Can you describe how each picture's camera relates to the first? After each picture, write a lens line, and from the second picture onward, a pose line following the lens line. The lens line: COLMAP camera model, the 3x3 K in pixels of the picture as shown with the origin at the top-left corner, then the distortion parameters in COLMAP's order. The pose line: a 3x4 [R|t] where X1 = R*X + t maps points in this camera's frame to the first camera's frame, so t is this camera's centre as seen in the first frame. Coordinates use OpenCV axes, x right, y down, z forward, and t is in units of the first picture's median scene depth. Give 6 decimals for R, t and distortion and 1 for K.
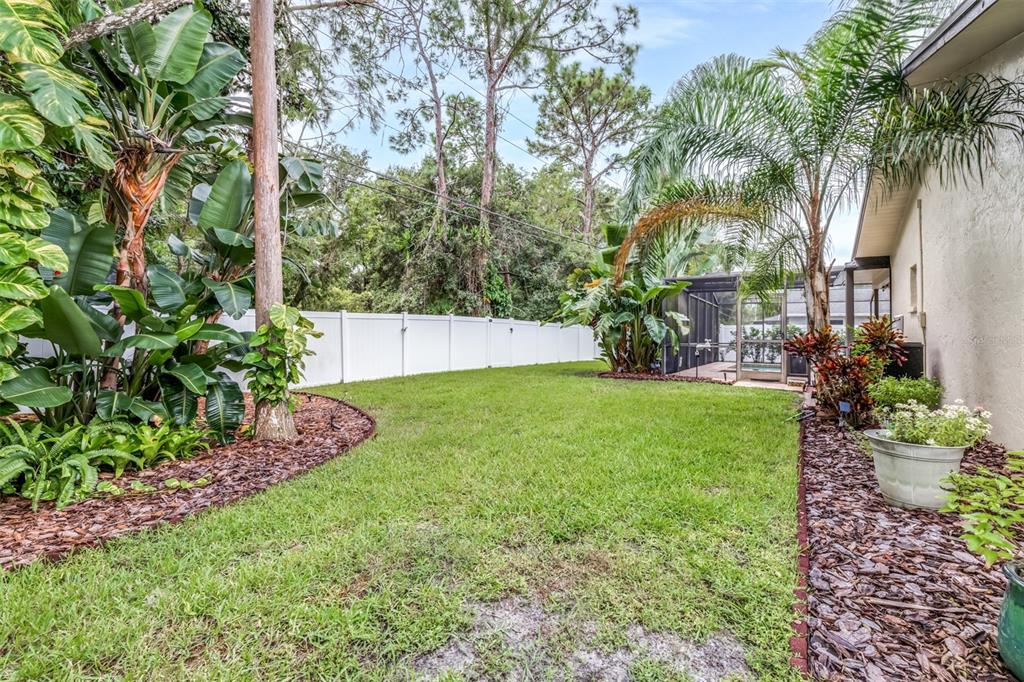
lens RADIAL K [[427.0, 0, 512.0], [0, 427.0, 341.0], [0, 0, 1]] dist [-0.011048, -0.000020]
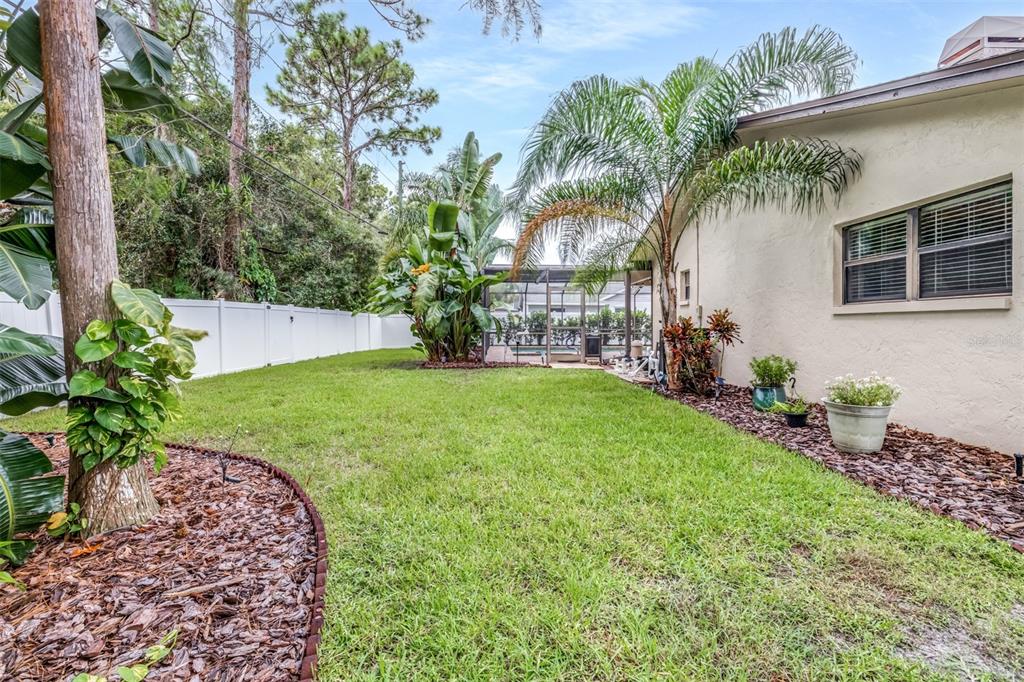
lens RADIAL K [[431.4, 0, 512.0], [0, 431.4, 343.7], [0, 0, 1]] dist [0.000192, -0.000359]
pose [[0.835970, -0.037995, 0.547458, -0.093306], [0.017162, 0.998922, 0.043121, -0.005032], [-0.548506, -0.026653, 0.835722, 0.054442]]
